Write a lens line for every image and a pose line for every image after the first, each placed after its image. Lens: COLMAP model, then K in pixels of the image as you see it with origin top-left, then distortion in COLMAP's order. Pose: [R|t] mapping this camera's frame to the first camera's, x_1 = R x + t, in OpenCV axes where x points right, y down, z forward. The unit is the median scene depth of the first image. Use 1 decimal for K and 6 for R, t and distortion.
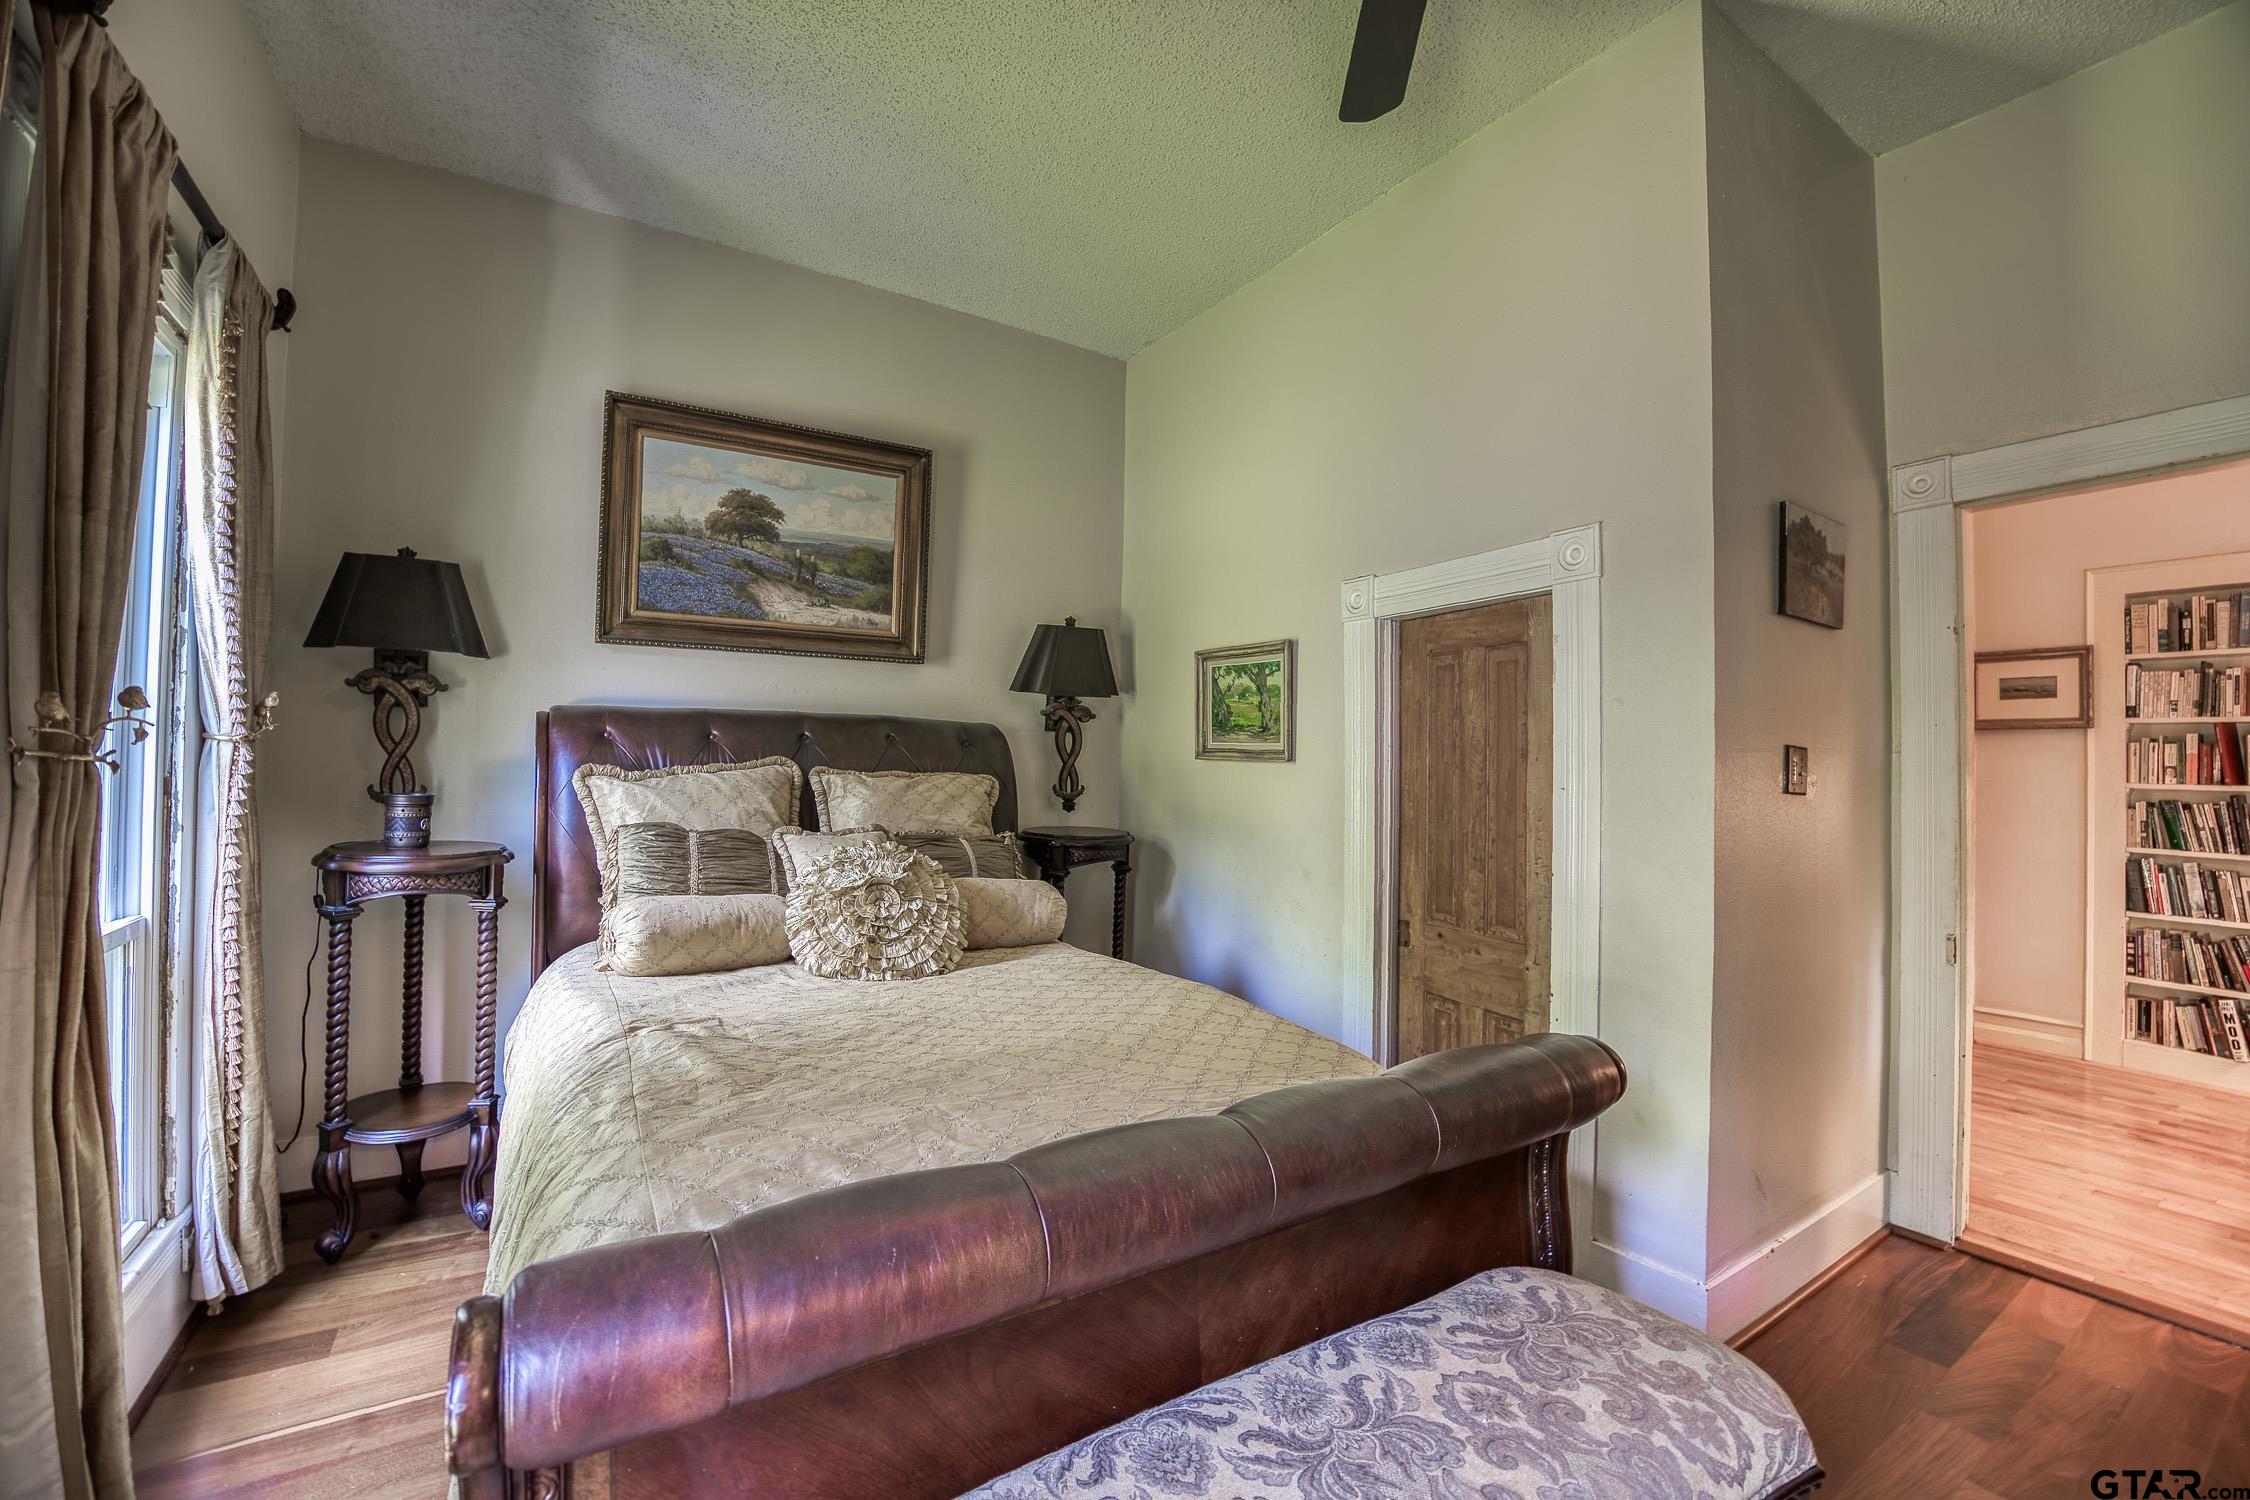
lens RADIAL K [[904.5, 0, 1130.8], [0, 904.5, 752.1], [0, 0, 1]] dist [-0.039866, 0.003299]
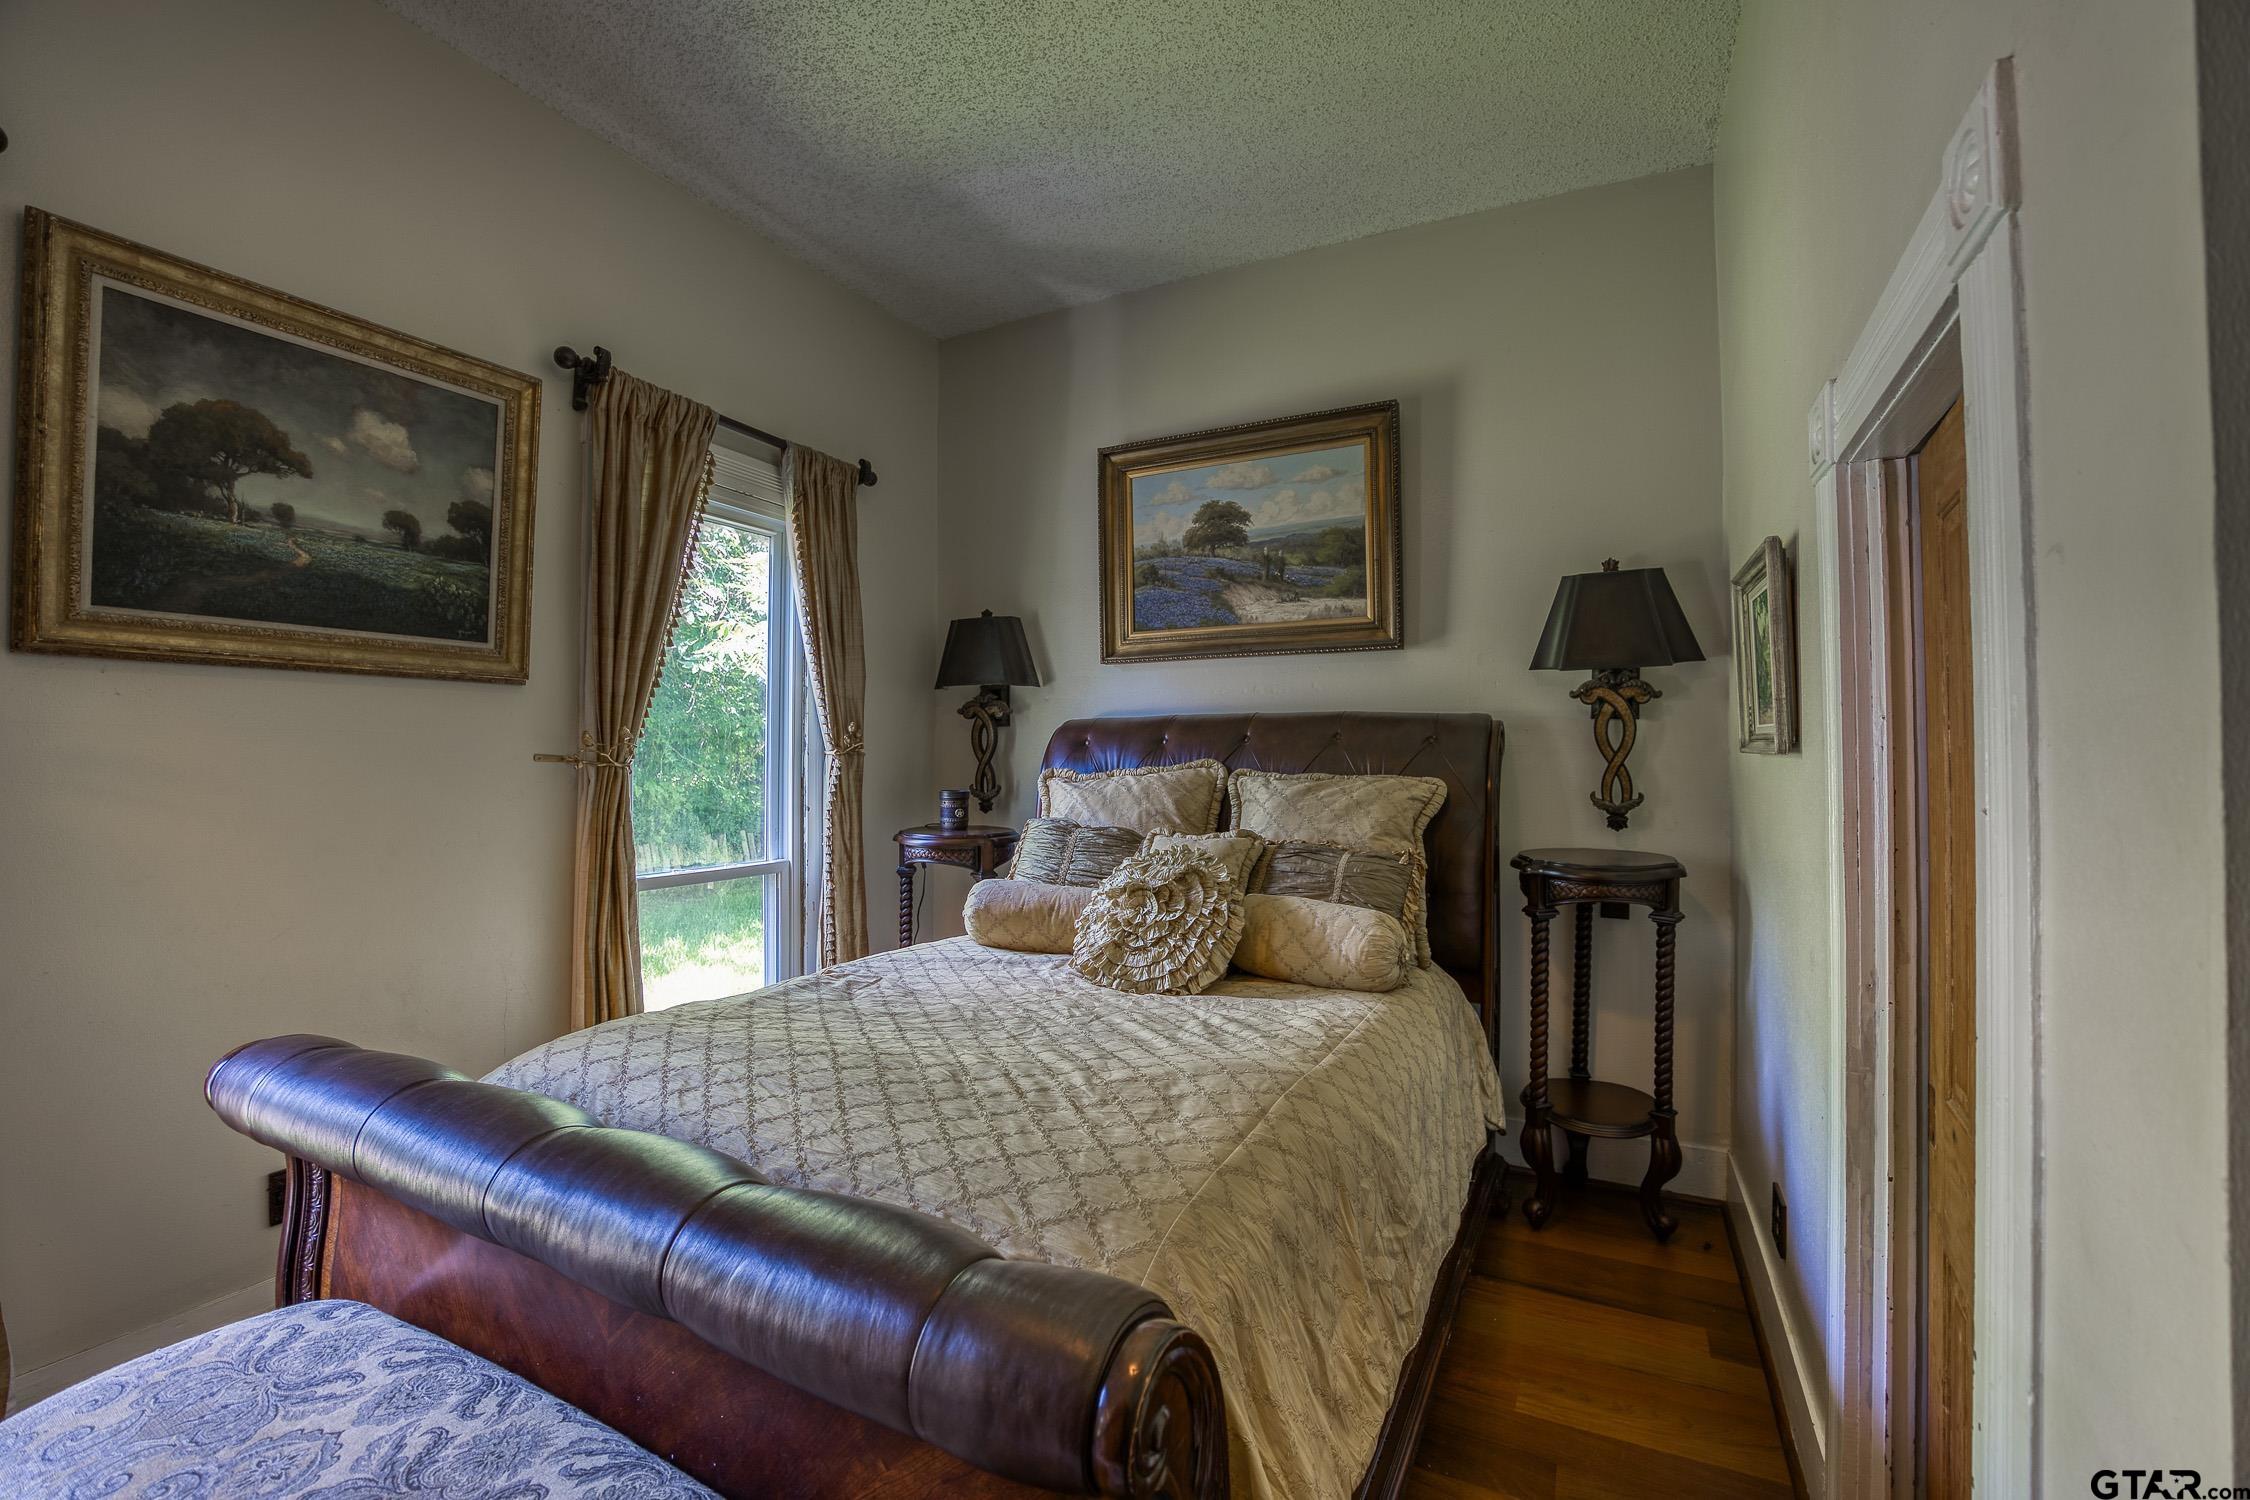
lens RADIAL K [[946.8, 0, 1136.4], [0, 946.8, 752.9], [0, 0, 1]] dist [-0.036098, 0.000111]
pose [[0.528267, -0.019454, -0.848856, 0.442829], [0.017858, 0.999771, -0.011799, 0.008636], [0.848891, -0.008926, 0.528493, 0.346853]]
